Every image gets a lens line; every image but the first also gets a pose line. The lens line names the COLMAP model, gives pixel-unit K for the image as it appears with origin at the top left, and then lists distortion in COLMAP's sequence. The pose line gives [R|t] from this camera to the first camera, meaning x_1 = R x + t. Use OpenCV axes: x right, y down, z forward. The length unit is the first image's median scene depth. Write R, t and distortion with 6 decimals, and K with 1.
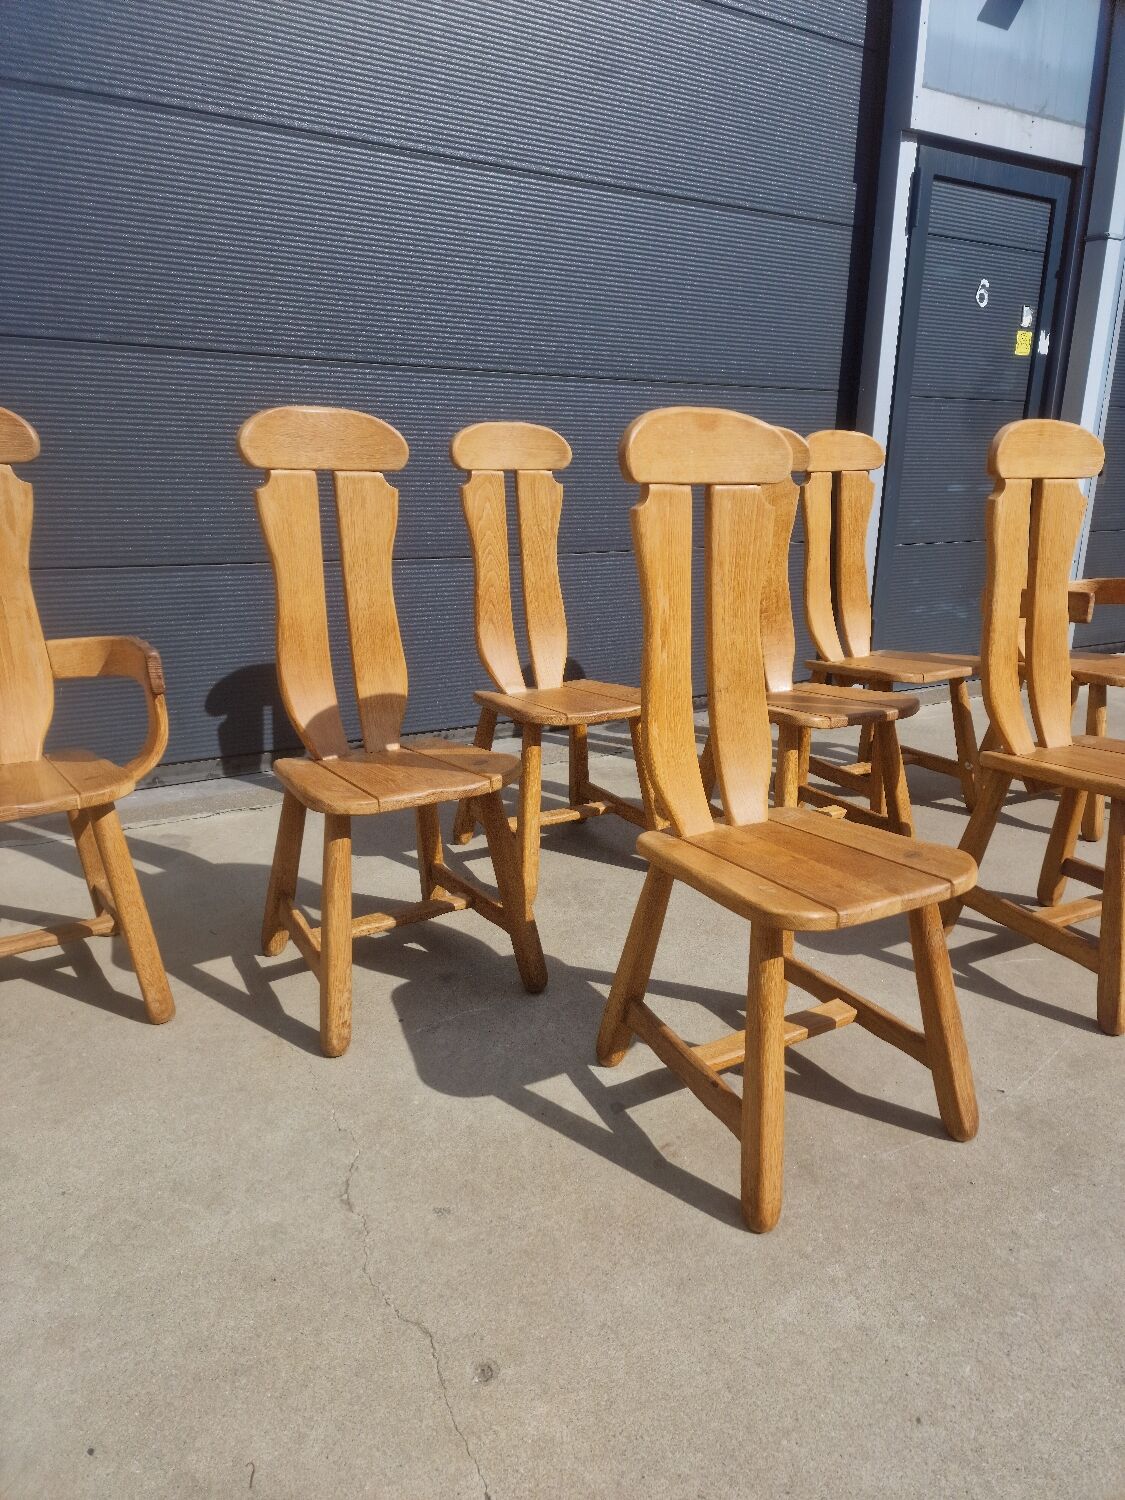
lens RADIAL K [[993.1, 0, 570.3], [0, 993.1, 738.9], [0, 0, 1]] dist [0.065744, -0.054581]
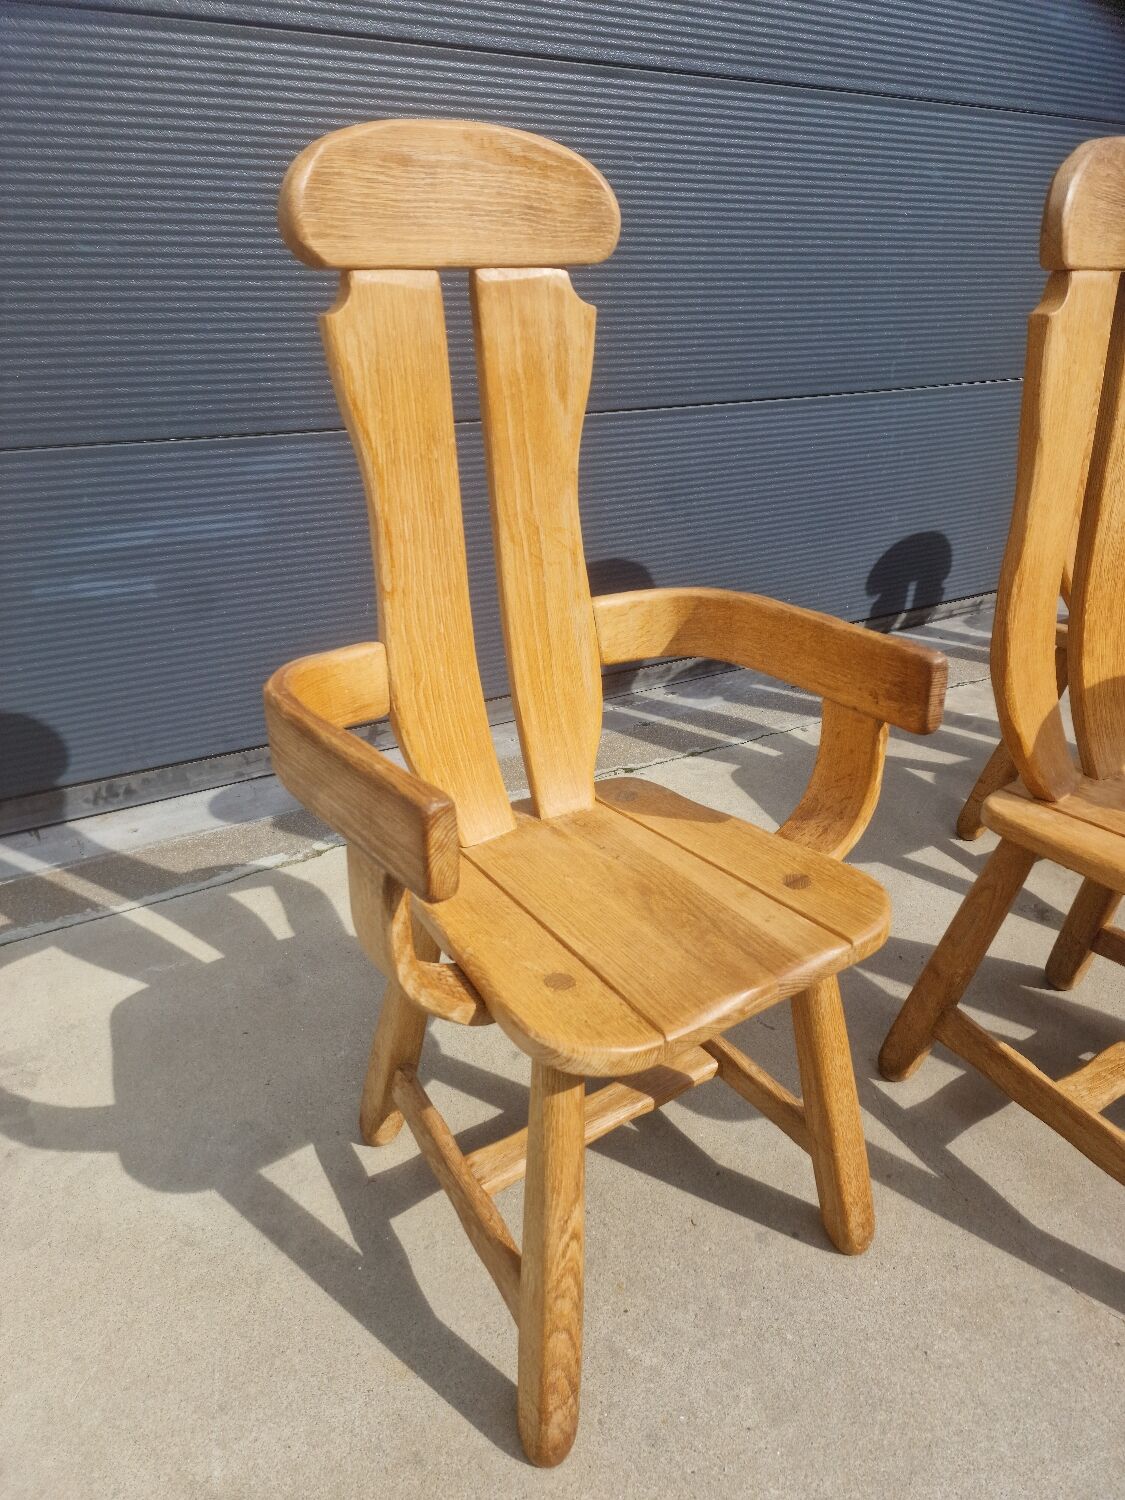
lens RADIAL K [[993.1, 0, 560.1], [0, 993.1, 756.1], [0, 0, 1]] dist [0.065744, -0.054581]
pose [[0.999995, 0.000410, 0.003097, -0.551509], [-0.001009, 0.980587, 0.196083, -0.123192], [-0.002956, -0.196085, 0.980582, 0.431246]]
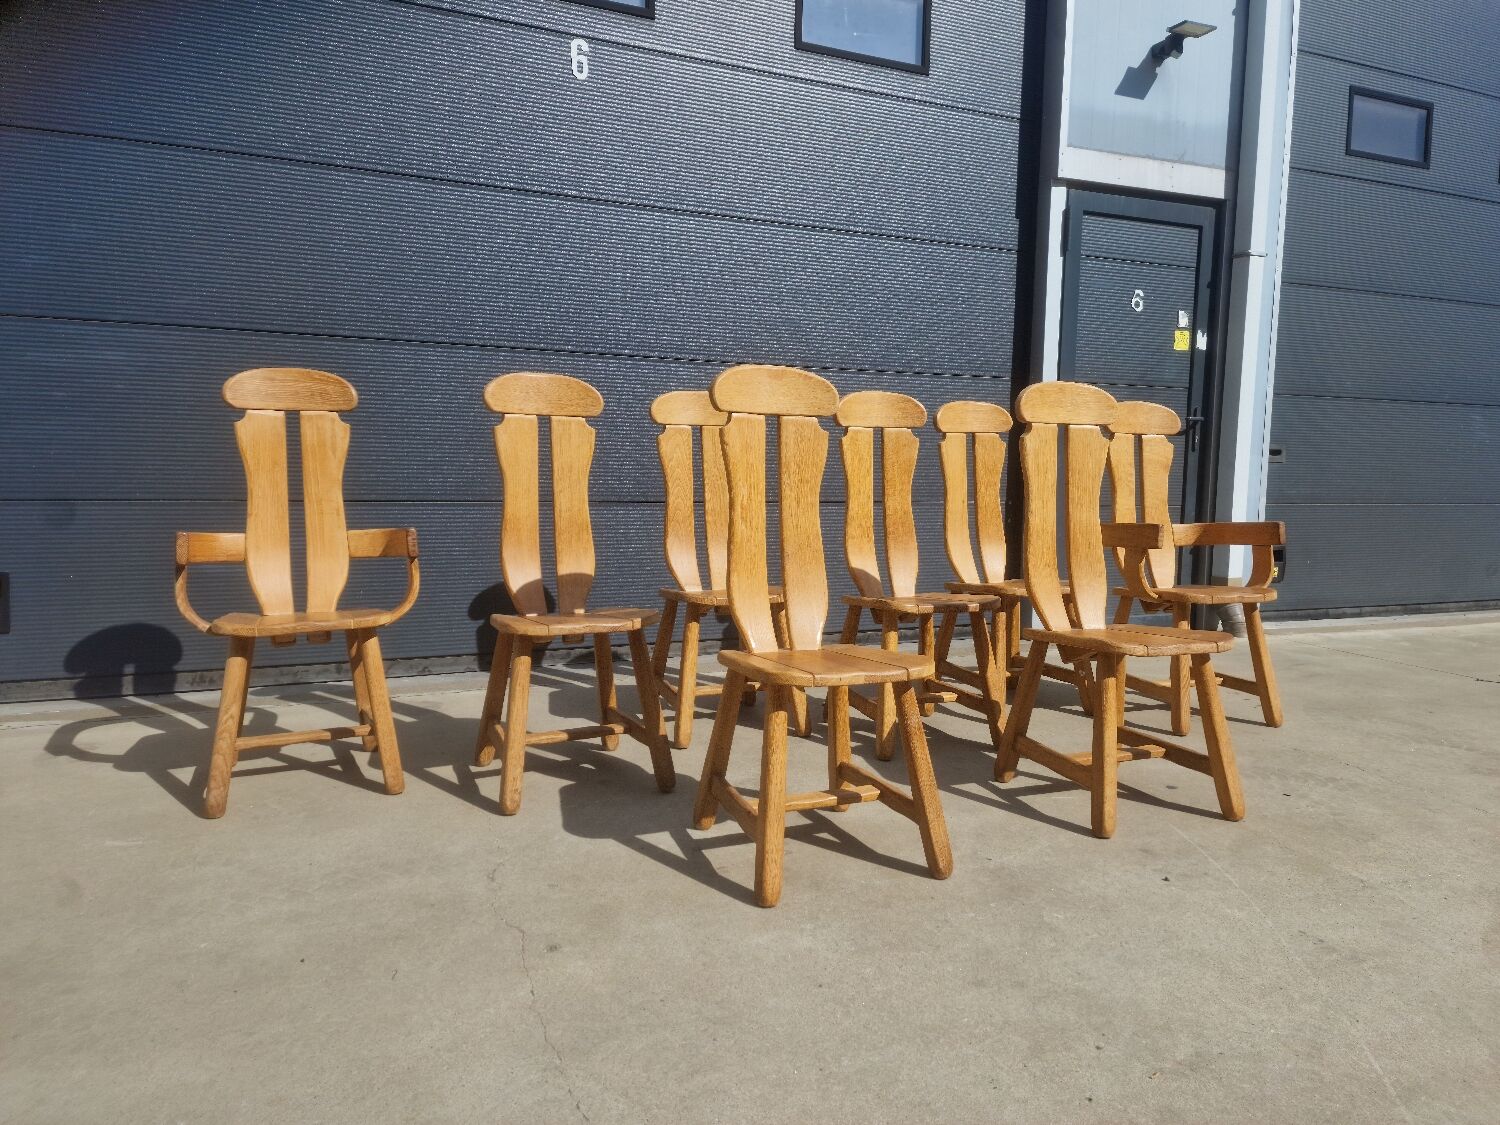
lens RADIAL K [[1008.5, 0, 763.0], [0, 1008.5, 551.2], [0, 0, 1]] dist [0.047359, -0.037608]
pose [[0.993305, 0.015357, -0.114496, 0.241200], [-0.036110, 0.982735, -0.181461, 0.177850], [0.109732, 0.184380, 0.976710, -0.355018]]
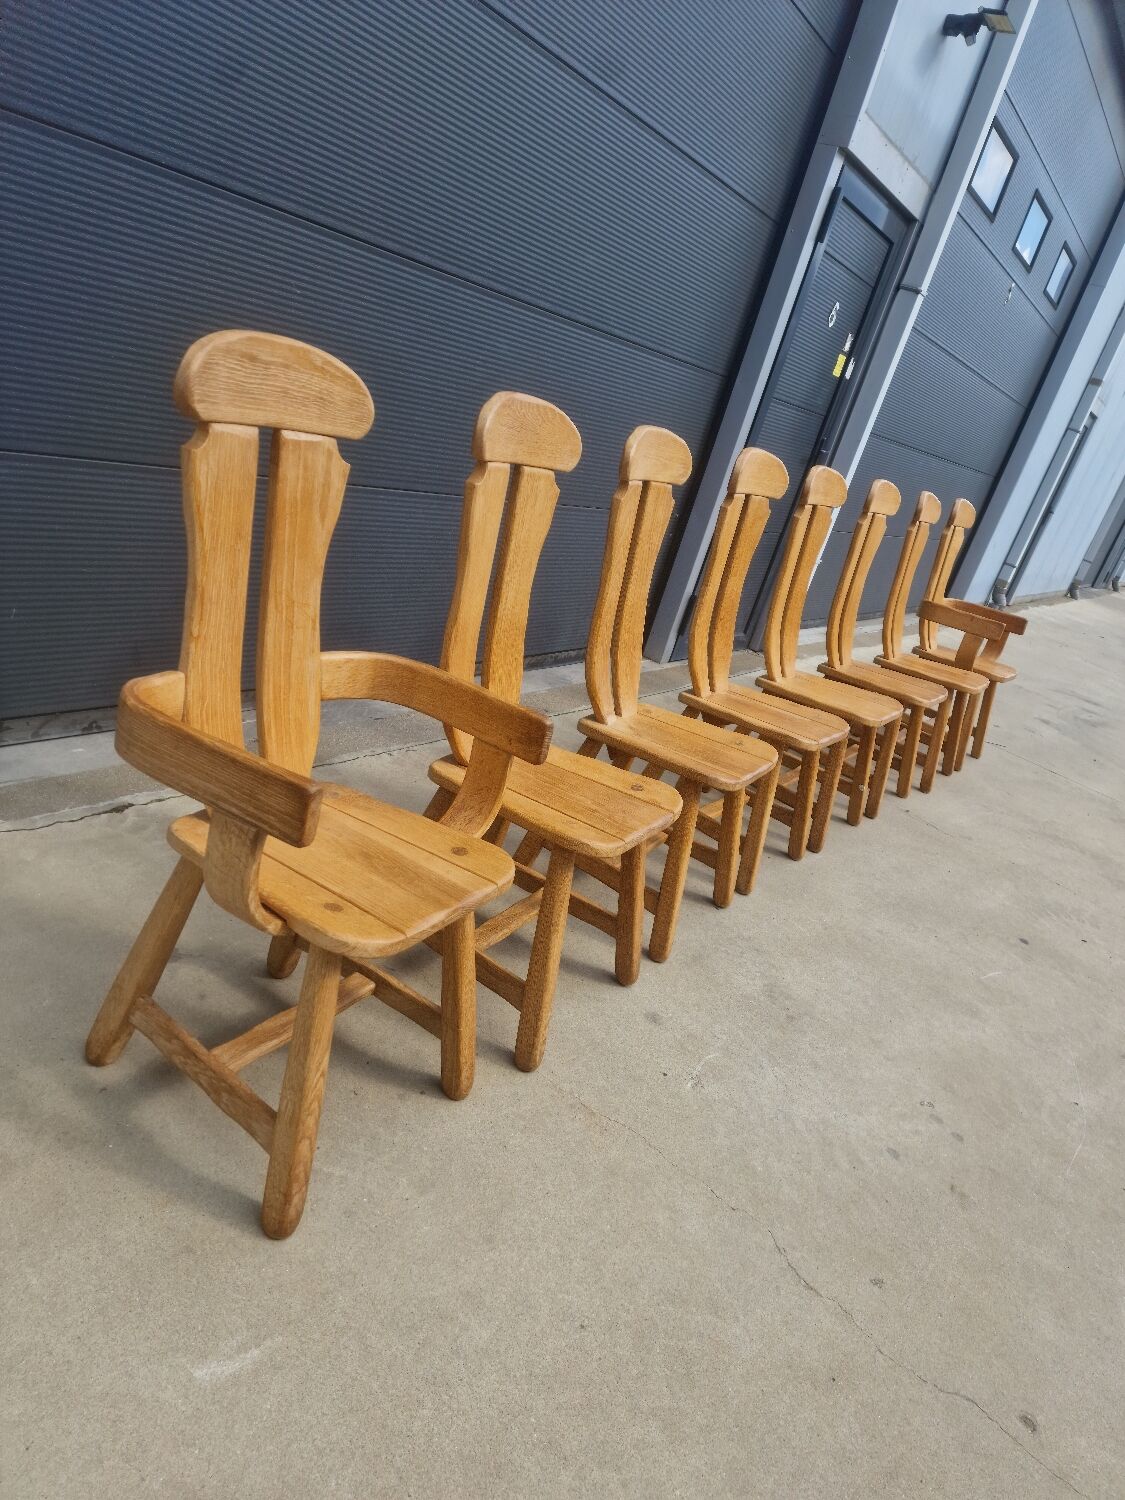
lens RADIAL K [[1008.5, 0, 567.4], [0, 1008.5, 753.6], [0, 0, 1]] dist [0.047359, -0.037608]
pose [[0.870456, 0.071919, 0.486964, -0.752964], [-0.154458, 0.979212, 0.131476, -0.160165], [-0.467385, -0.189660, 0.863470, 0.187345]]
